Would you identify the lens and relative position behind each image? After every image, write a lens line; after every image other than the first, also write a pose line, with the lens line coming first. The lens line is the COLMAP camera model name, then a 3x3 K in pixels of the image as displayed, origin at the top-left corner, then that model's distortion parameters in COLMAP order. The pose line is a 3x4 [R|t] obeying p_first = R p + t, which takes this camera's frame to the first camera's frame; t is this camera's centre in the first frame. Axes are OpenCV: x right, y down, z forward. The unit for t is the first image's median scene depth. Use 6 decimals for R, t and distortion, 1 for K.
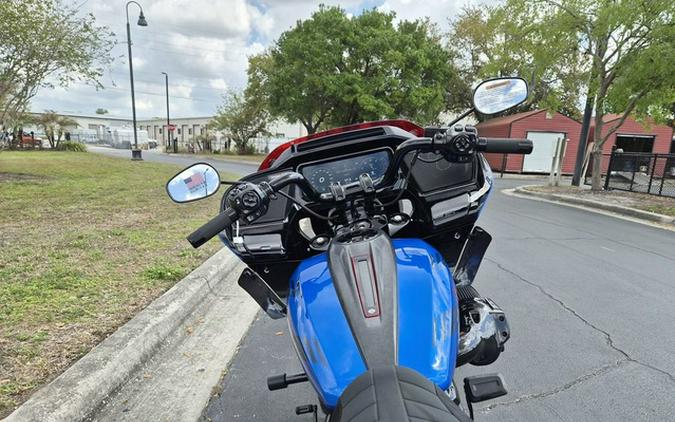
lens RADIAL K [[458.8, 0, 328.8], [0, 458.8, 252.9], [0, 0, 1]] dist [0.054599, -0.042115]
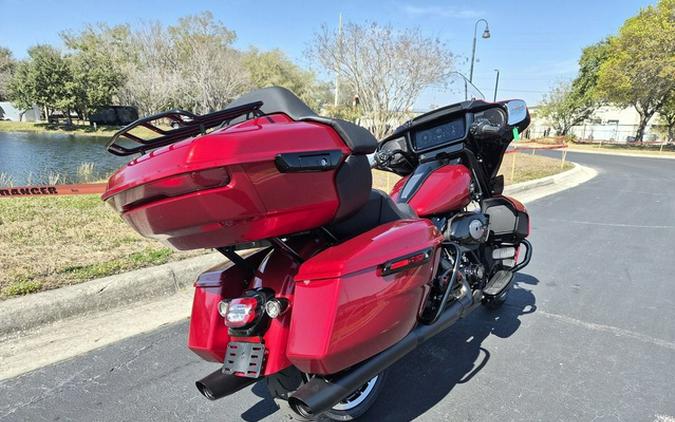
lens RADIAL K [[455.0, 0, 330.3], [0, 455.0, 249.3], [0, 0, 1]] dist [0.059905, -0.040130]
pose [[0.797624, 0.142095, -0.586179, 0.053815], [-0.133686, 0.989330, 0.057913, 0.042125], [0.588153, 0.032171, 0.808109, -0.167113]]
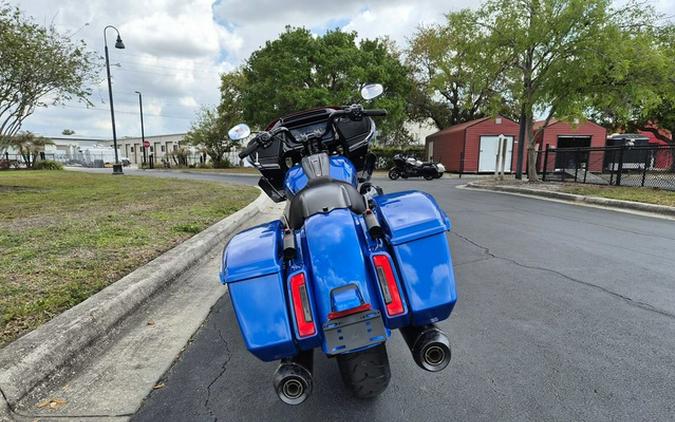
lens RADIAL K [[458.8, 0, 339.3], [0, 458.8, 243.6], [0, 0, 1]] dist [0.054599, -0.042115]
pose [[0.996209, -0.048915, 0.071934, 0.000201], [0.052202, 0.997642, -0.044552, 0.021589], [-0.069585, 0.048138, 0.996414, -0.052223]]
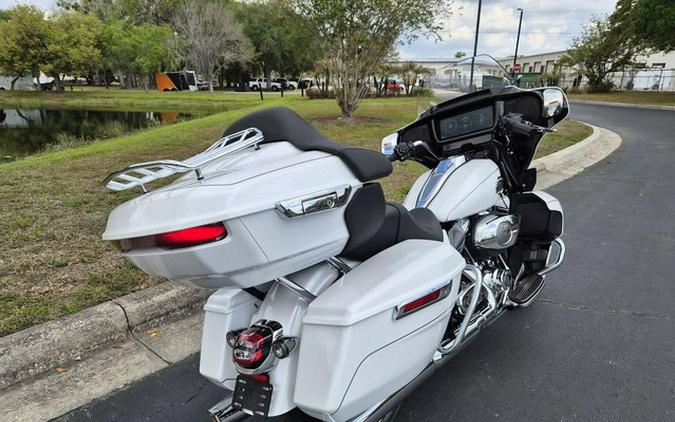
lens RADIAL K [[455.0, 0, 328.8], [0, 455.0, 250.7], [0, 0, 1]] dist [0.059905, -0.040130]
pose [[0.763312, 0.183245, -0.619496, 0.044265], [-0.110574, 0.981836, 0.154181, 0.004451], [0.636497, -0.049188, 0.769709, -0.033182]]
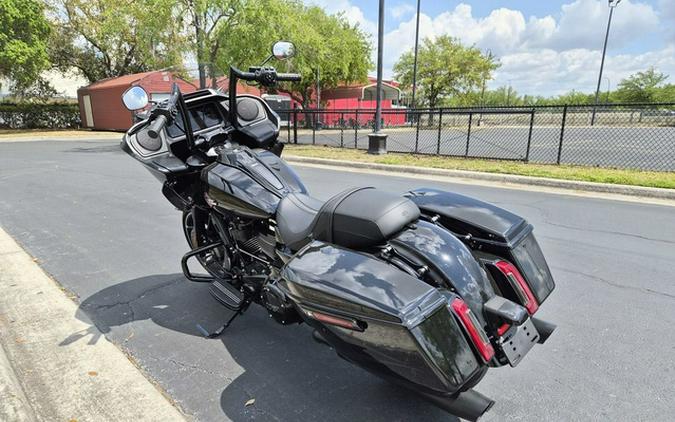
lens RADIAL K [[462.7, 0, 333.4], [0, 462.7, 239.6], [0, 0, 1]] dist [0.051970, -0.038304]
pose [[0.710541, -0.220812, 0.668112, -0.044403], [0.187313, 0.974583, 0.122893, 0.009378], [-0.678267, 0.037825, 0.733842, -0.038909]]
